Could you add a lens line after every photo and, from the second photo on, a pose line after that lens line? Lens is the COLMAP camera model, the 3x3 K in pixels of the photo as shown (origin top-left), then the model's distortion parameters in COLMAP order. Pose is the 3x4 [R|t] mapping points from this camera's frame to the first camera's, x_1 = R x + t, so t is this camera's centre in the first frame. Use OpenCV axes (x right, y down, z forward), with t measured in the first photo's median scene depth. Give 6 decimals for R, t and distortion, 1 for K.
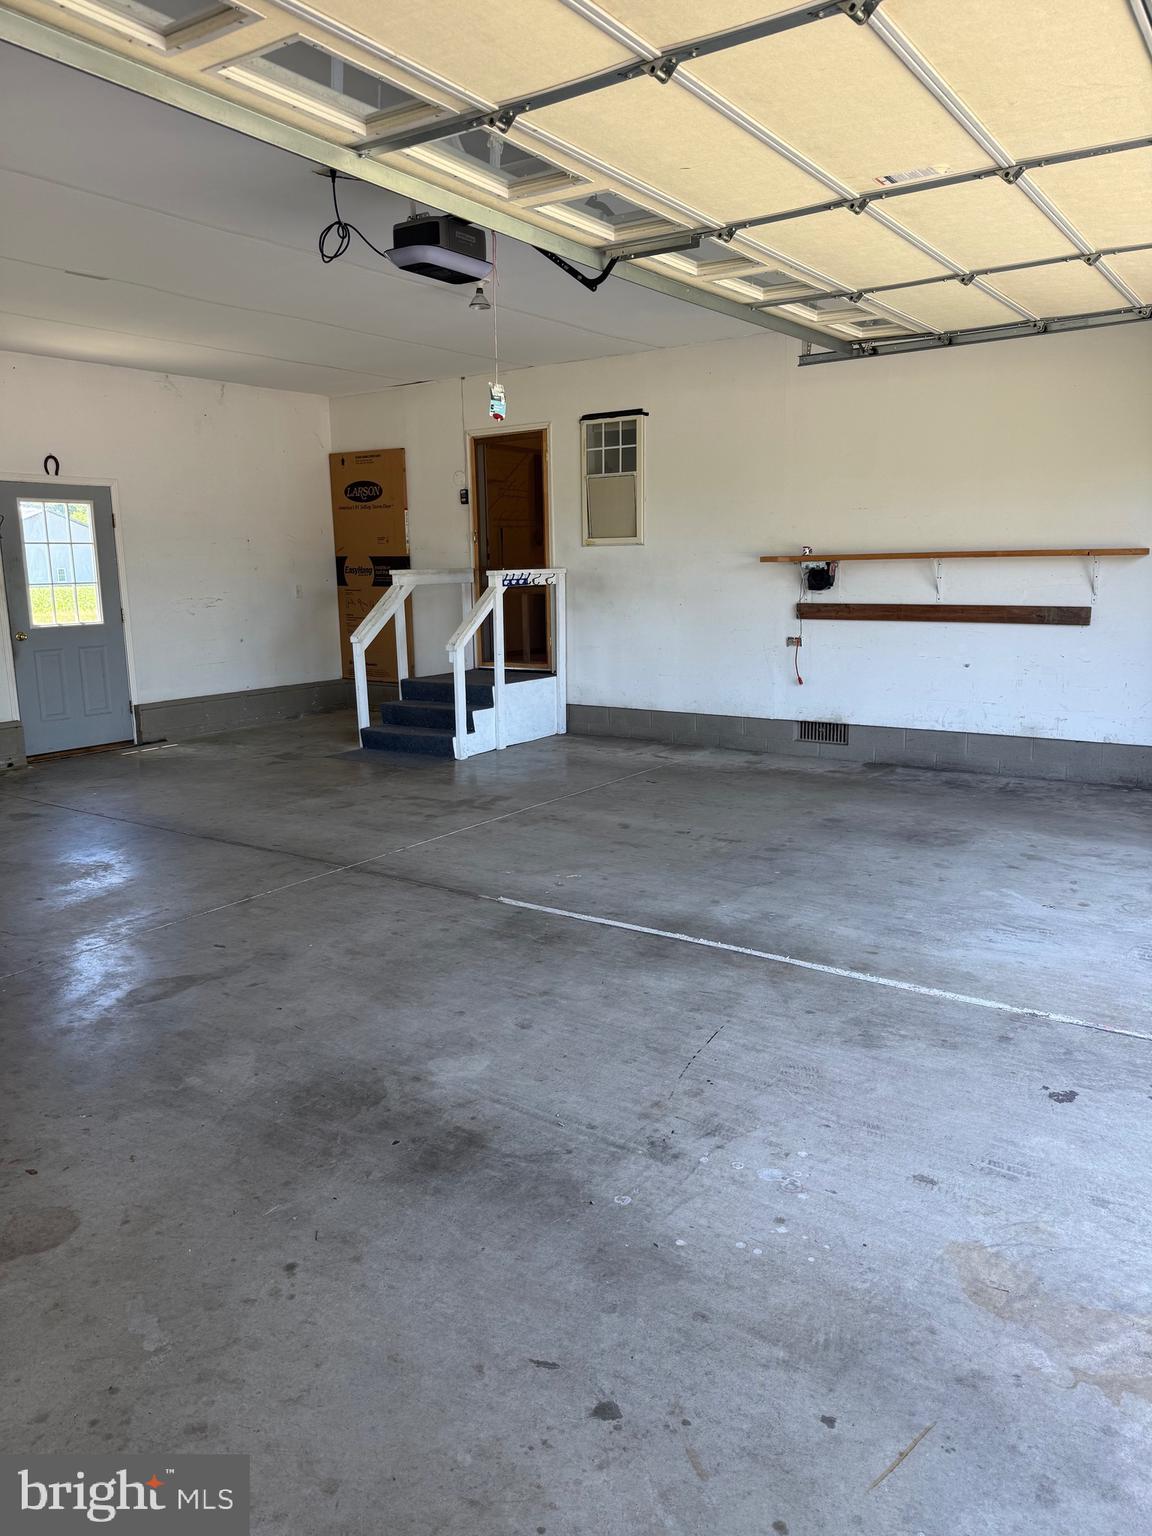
lens RADIAL K [[1083.8, 0, 568.6], [0, 1083.8, 760.9], [0, 0, 1]] dist [0.064982, -0.077726]
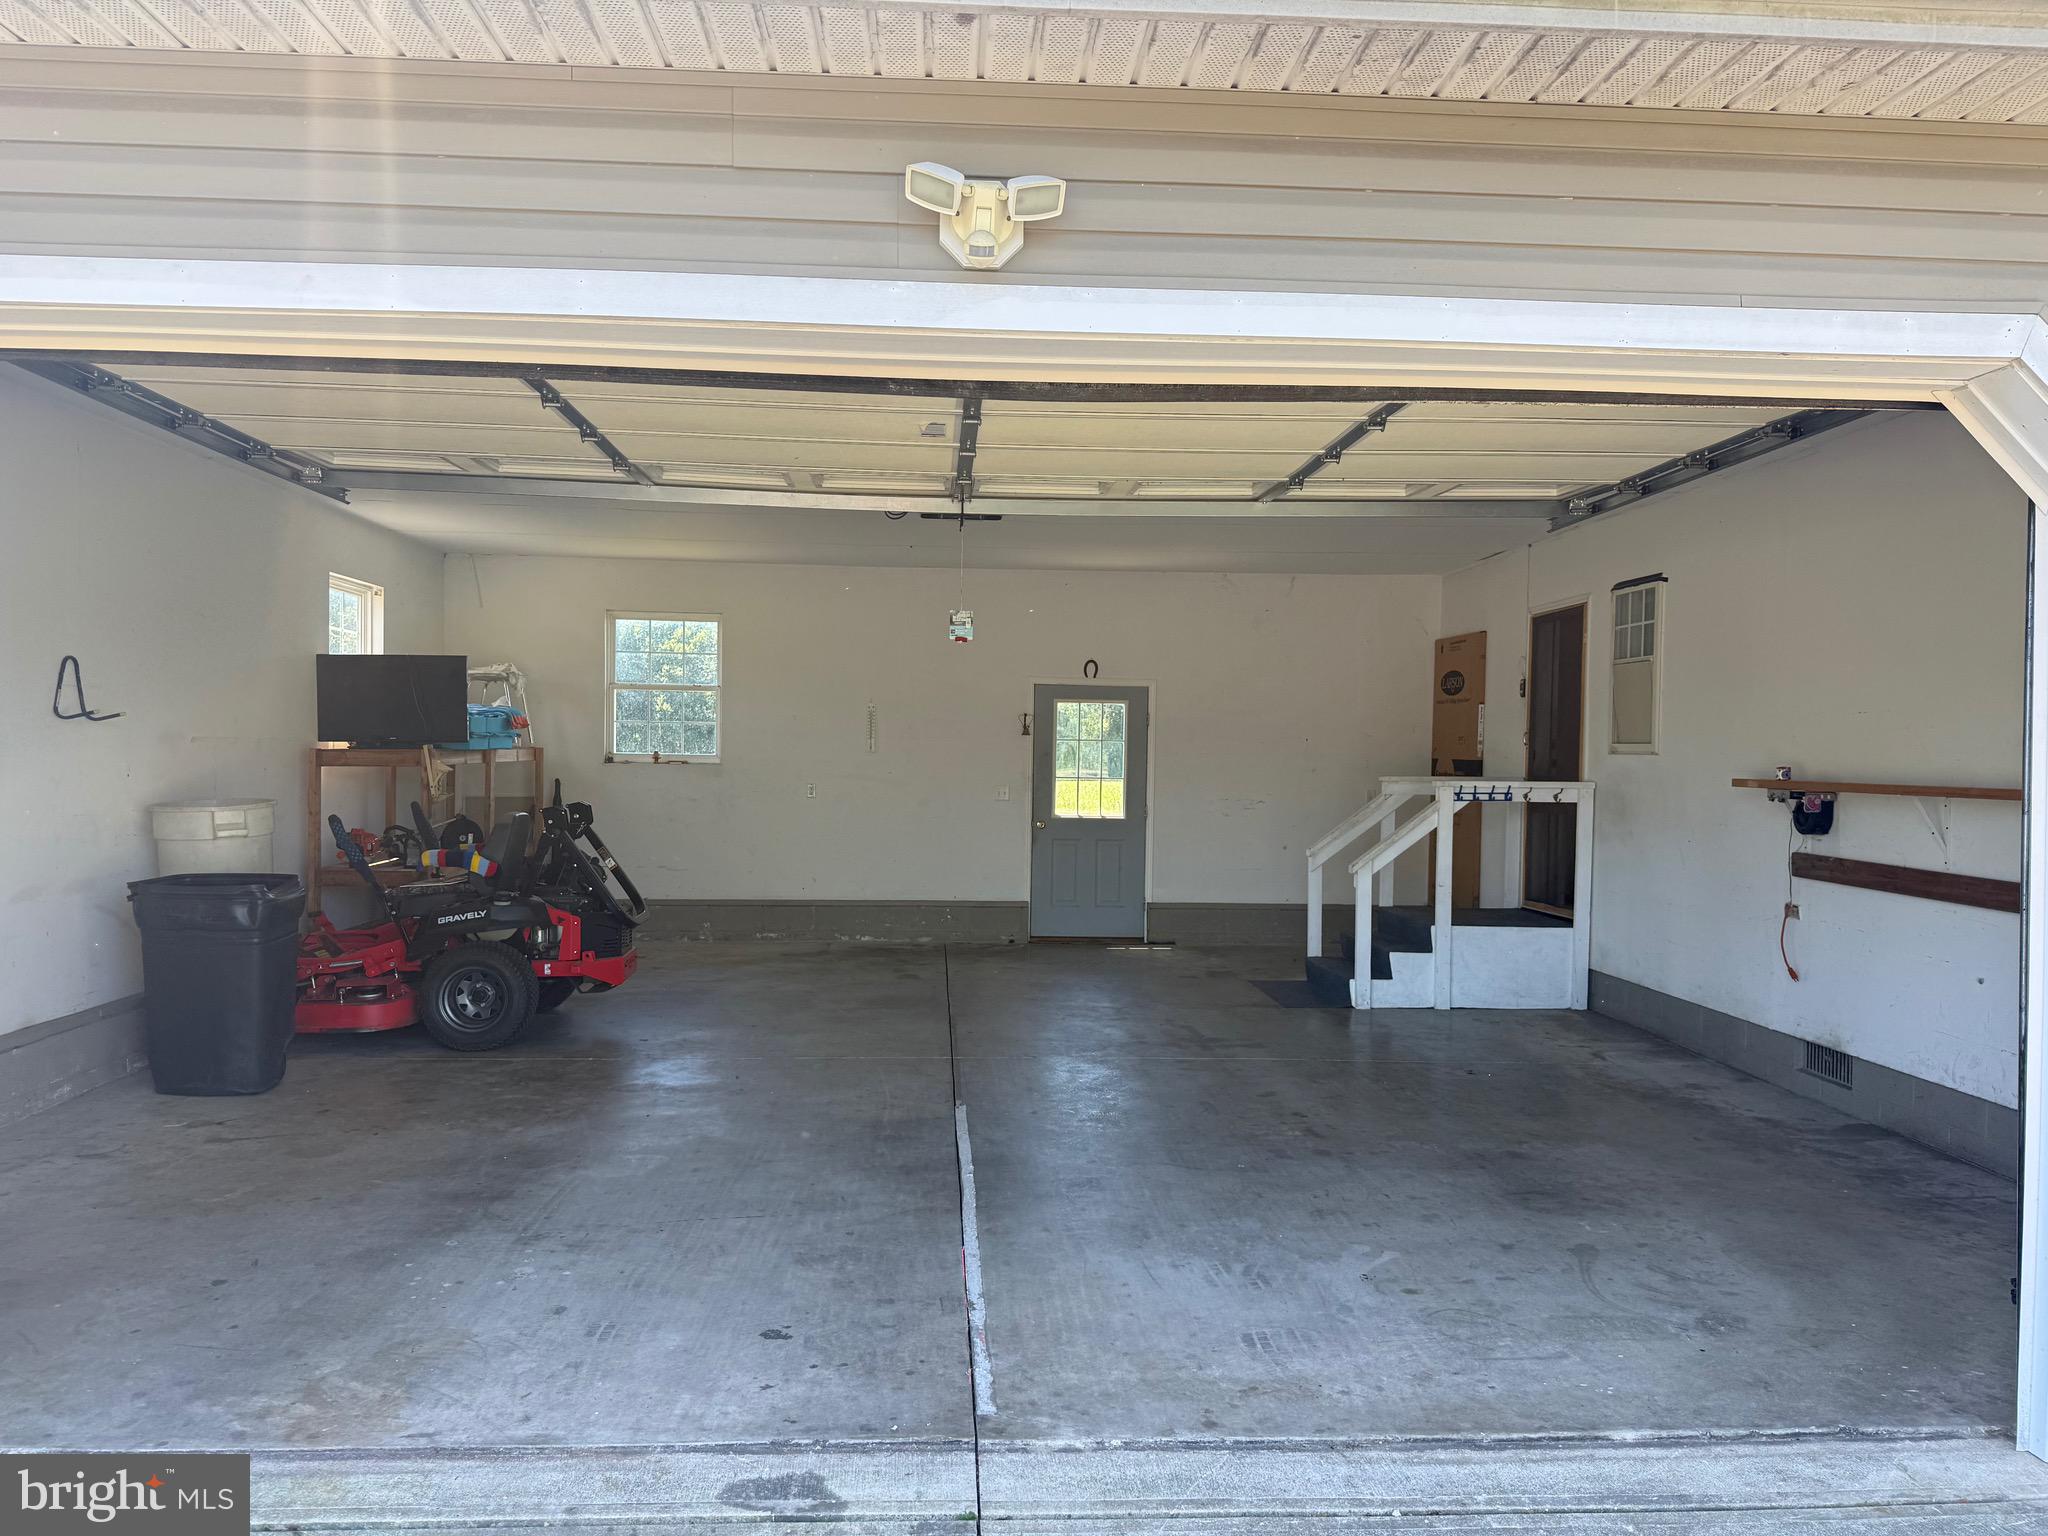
lens RADIAL K [[1445.1, 0, 1012.9], [0, 1445.1, 756.6], [0, 0, 1]] dist [0.064982, -0.077726]
pose [[0.616010, 0.029272, -0.787194, 0.860883], [-0.166355, 0.981606, -0.093678, -0.060579], [0.769972, 0.188661, 0.609549, 0.149454]]
